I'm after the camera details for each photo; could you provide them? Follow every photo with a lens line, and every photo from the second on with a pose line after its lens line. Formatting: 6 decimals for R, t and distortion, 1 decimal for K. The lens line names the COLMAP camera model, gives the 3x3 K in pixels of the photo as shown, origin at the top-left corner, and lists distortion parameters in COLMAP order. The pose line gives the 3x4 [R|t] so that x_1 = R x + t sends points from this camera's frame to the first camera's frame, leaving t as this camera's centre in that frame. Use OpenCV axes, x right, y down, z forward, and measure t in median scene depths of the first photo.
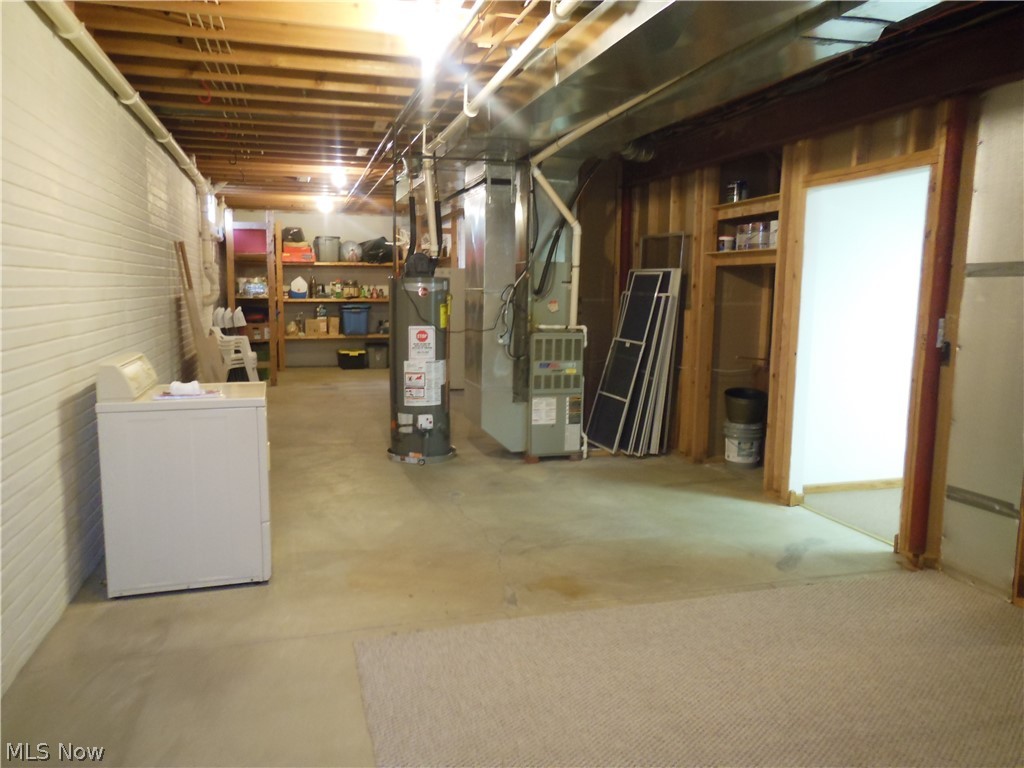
lens RADIAL K [[748.1, 0, 509.6], [0, 748.1, 386.7], [0, 0, 1]] dist [-0.039504, -0.000977]
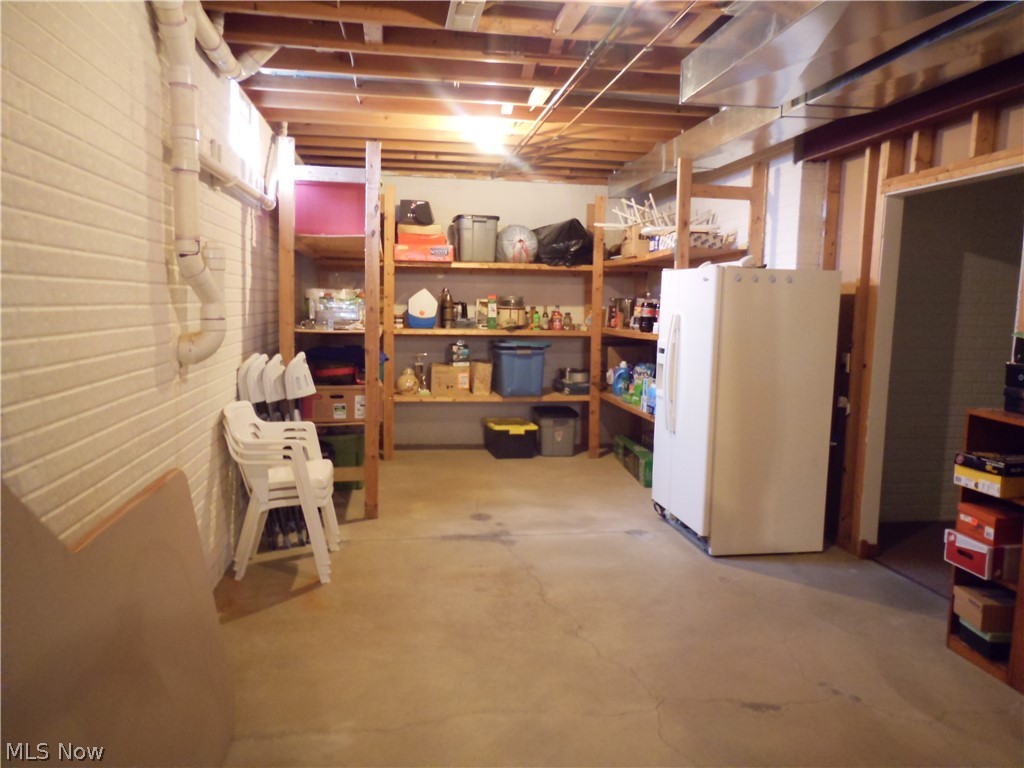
lens RADIAL K [[748.1, 0, 513.3], [0, 748.1, 382.5], [0, 0, 1]] dist [-0.039504, -0.000977]
pose [[0.991826, 0.024194, -0.125282, -0.145132], [-0.027834, 0.999237, -0.027390, -0.065039], [0.124524, 0.030654, 0.991743, 0.461657]]
